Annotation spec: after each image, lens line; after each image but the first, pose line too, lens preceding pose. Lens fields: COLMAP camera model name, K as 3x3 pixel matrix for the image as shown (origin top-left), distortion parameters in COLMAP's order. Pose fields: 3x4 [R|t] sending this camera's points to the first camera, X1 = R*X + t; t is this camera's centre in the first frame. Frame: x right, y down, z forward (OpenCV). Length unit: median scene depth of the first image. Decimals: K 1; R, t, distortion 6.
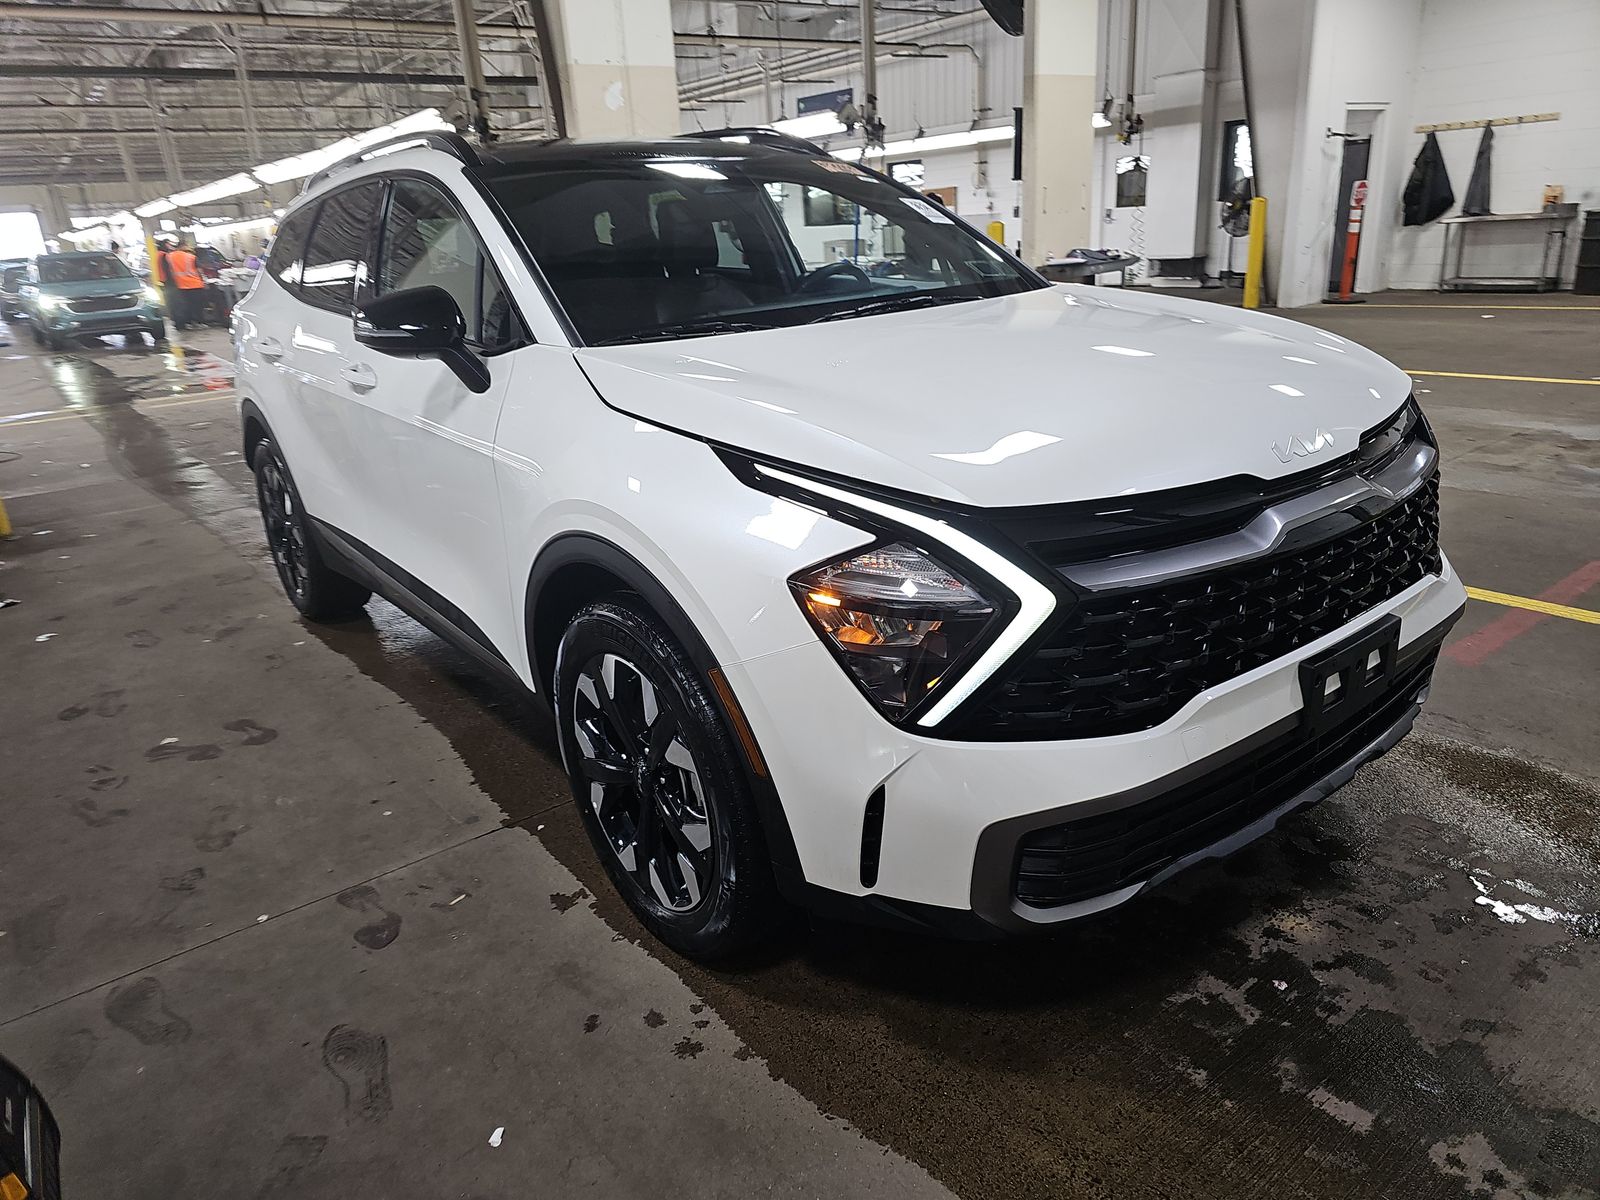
lens RADIAL K [[1062.0, 0, 803.4], [0, 1062.0, 588.3], [0, 0, 1]] dist [0.016775, -0.017445]
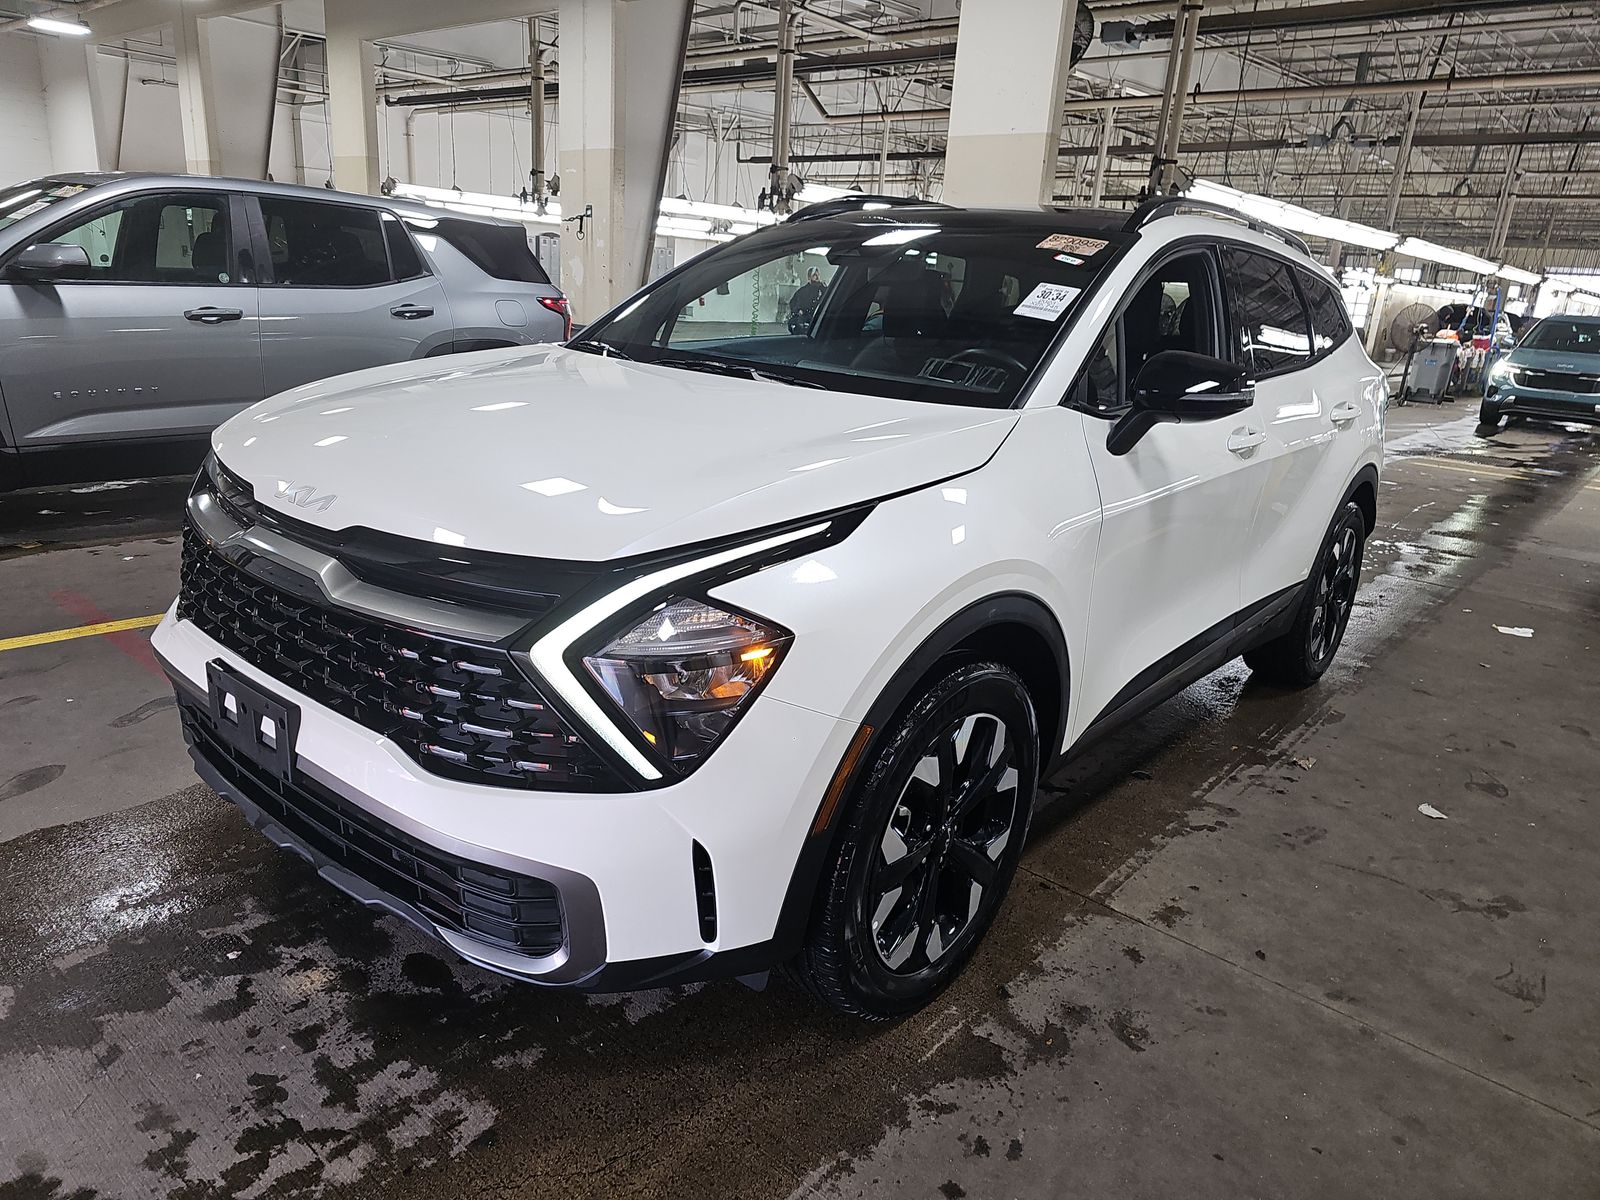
lens RADIAL K [[1062.0, 0, 775.0], [0, 1062.0, 583.6], [0, 0, 1]] dist [0.016775, -0.017445]
pose [[0.191269, 0.341183, -0.920332, 1.084506], [-0.391062, 0.886499, 0.247367, -0.348897], [0.900270, 0.312593, 0.302983, 0.788399]]
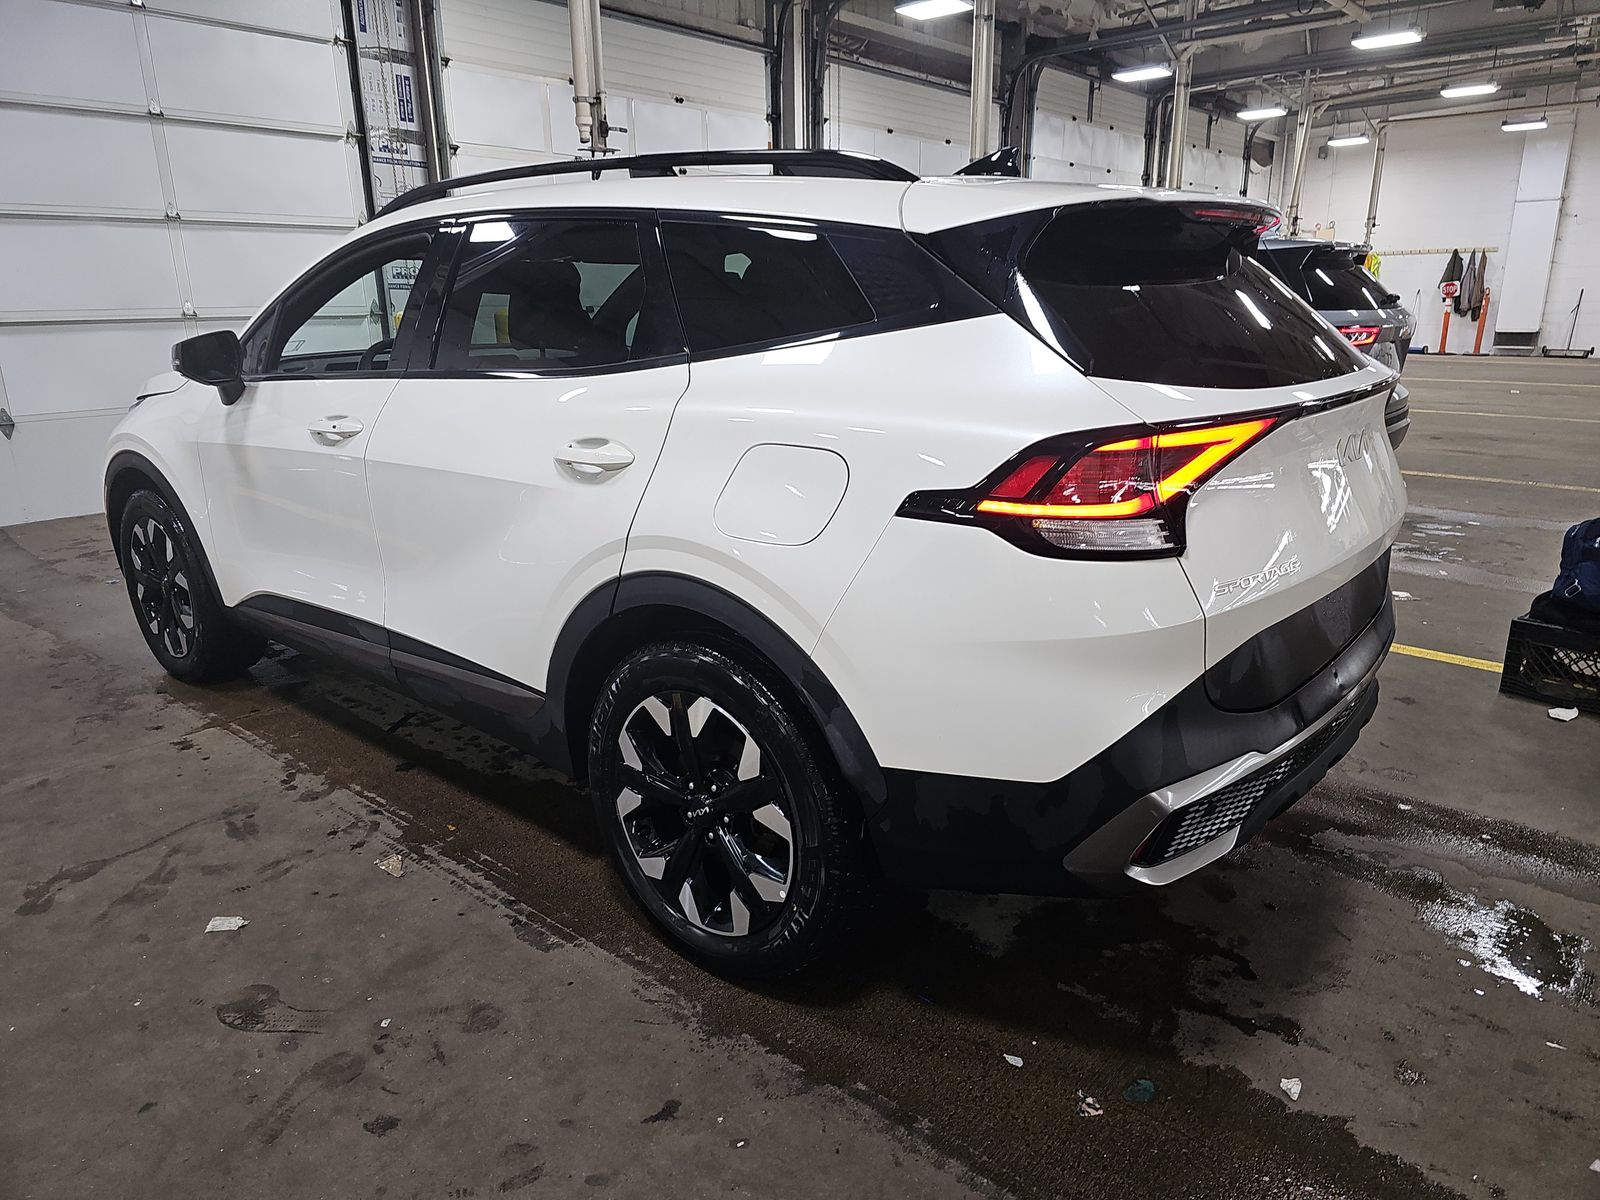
lens RADIAL K [[1062.0, 0, 788.5], [0, 1062.0, 603.4], [0, 0, 1]] dist [0.016775, -0.017445]
pose [[-0.976189, 0.119464, -0.181061, -0.177739], [-0.008132, 0.813946, 0.580884, -0.889607], [0.216768, 0.568525, -0.793593, 2.641656]]
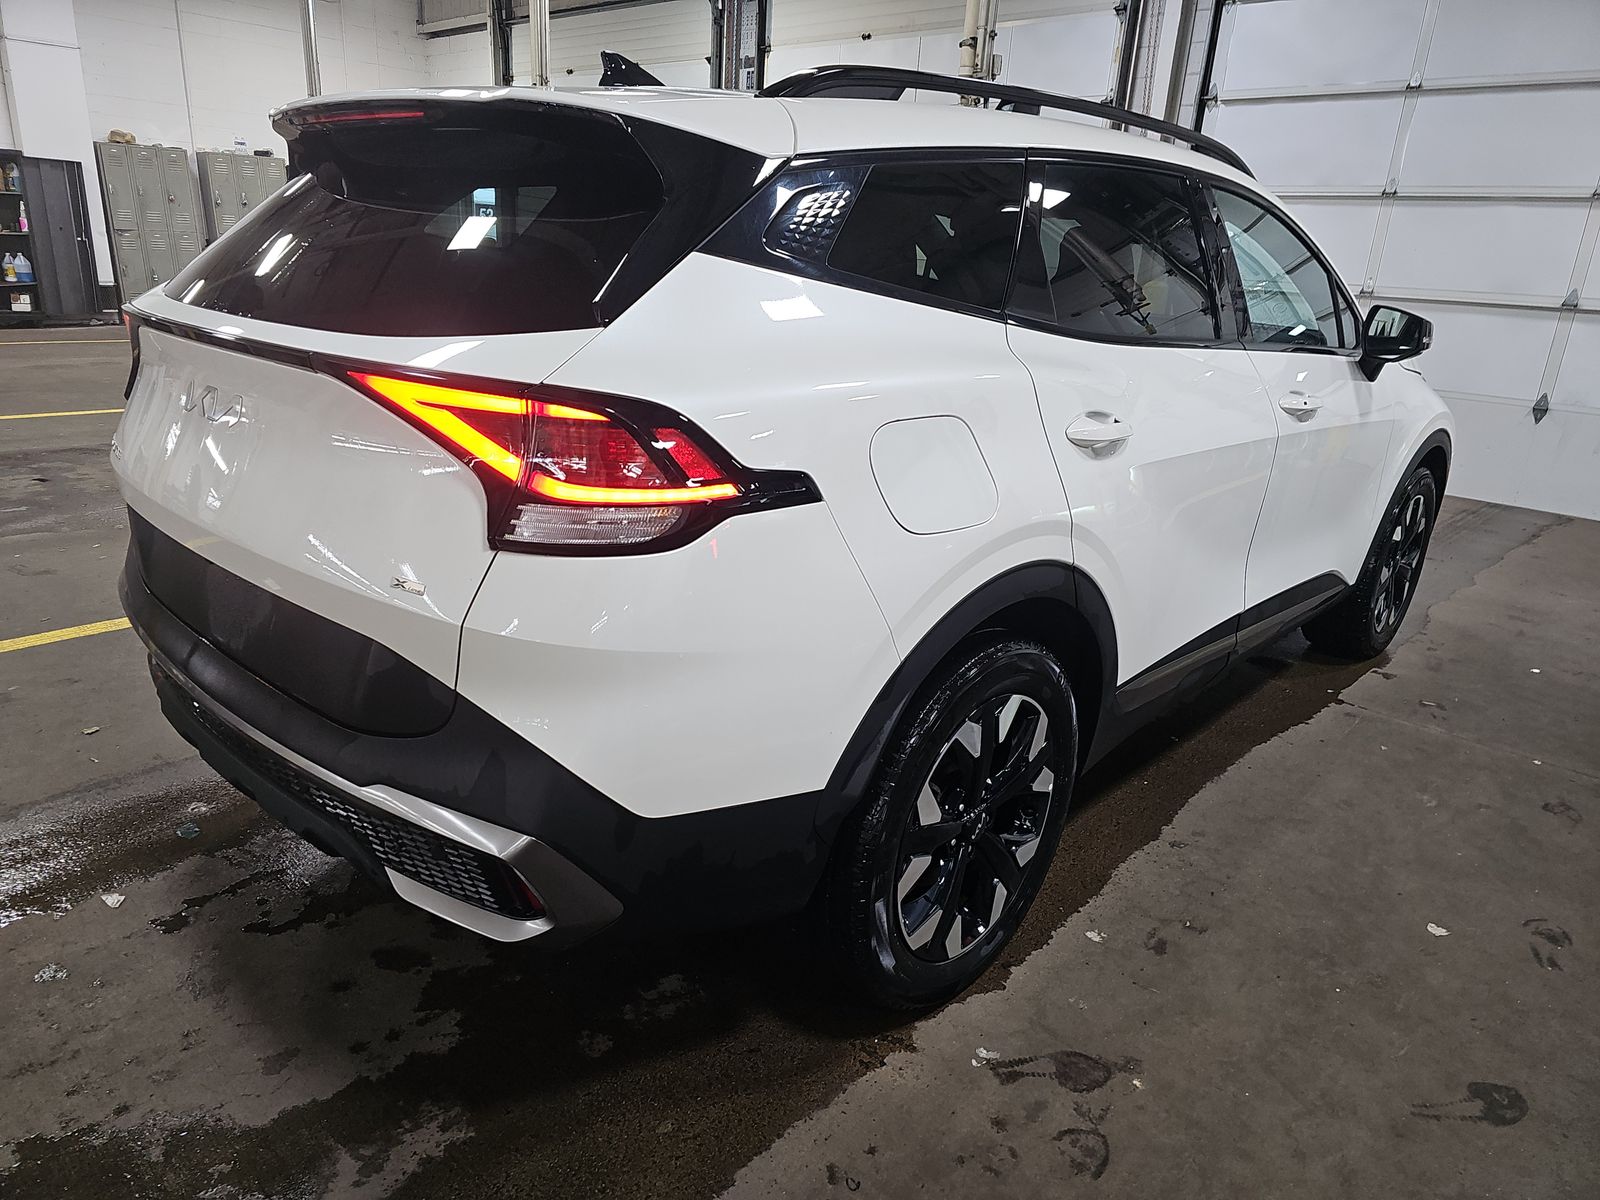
lens RADIAL K [[1062.0, 0, 806.6], [0, 1062.0, 613.3], [0, 0, 1]] dist [0.016775, -0.017445]
pose [[-0.166012, -0.275626, 0.946821, -1.466264], [0.279330, 0.907676, 0.313207, -0.505867], [-0.945735, 0.316471, -0.073694, 1.775645]]
